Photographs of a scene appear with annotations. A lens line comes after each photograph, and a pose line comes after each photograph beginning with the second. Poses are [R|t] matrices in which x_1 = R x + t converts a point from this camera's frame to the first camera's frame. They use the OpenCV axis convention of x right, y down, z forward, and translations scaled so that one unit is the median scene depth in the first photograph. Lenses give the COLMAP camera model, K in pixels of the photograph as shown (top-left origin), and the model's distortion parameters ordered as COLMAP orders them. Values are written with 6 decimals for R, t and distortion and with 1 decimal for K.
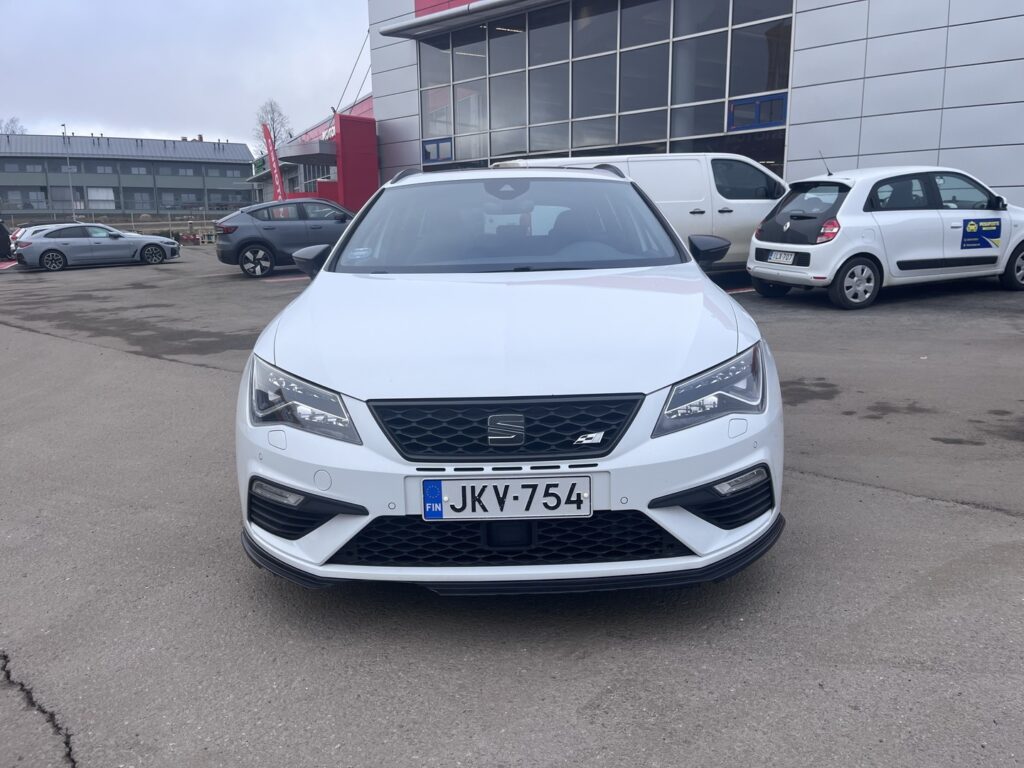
lens RADIAL K [[794.4, 0, 511.6], [0, 794.4, 389.9], [0, 0, 1]] dist [0.031675, -0.045619]
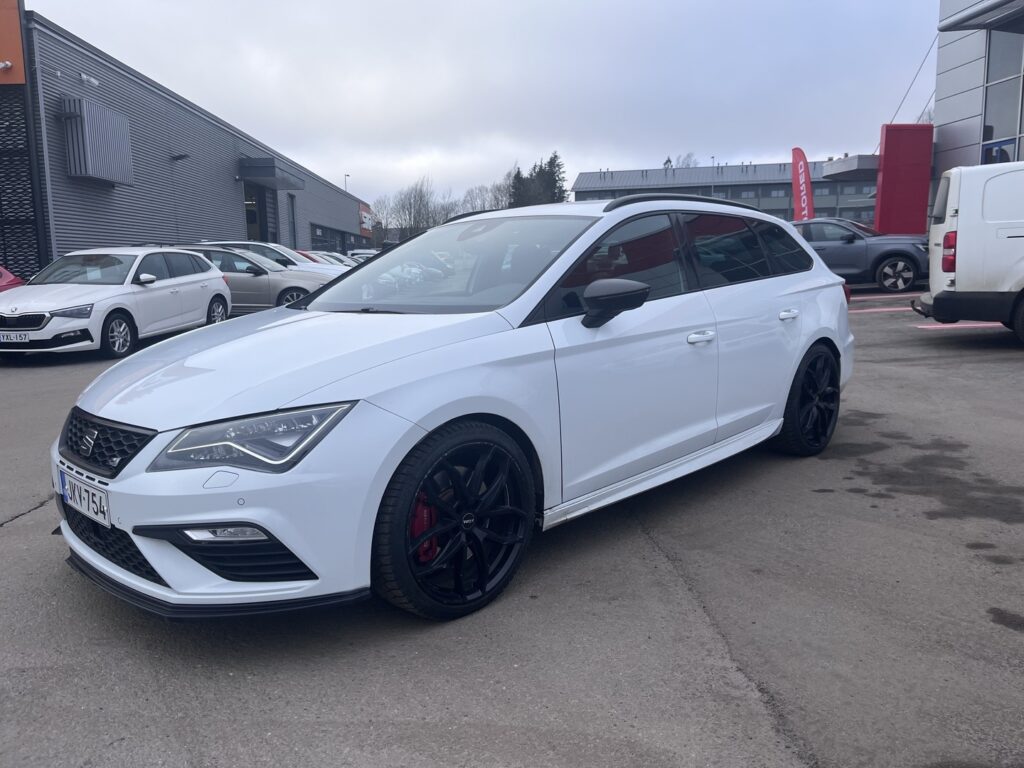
lens RADIAL K [[794.4, 0, 512.8], [0, 794.4, 379.3], [0, 0, 1]] dist [0.031675, -0.045619]
pose [[0.706274, 0.103865, -0.700278, 0.158769], [-0.126937, 0.991727, 0.019068, -0.018728], [0.696466, 0.075424, 0.713615, 0.066761]]
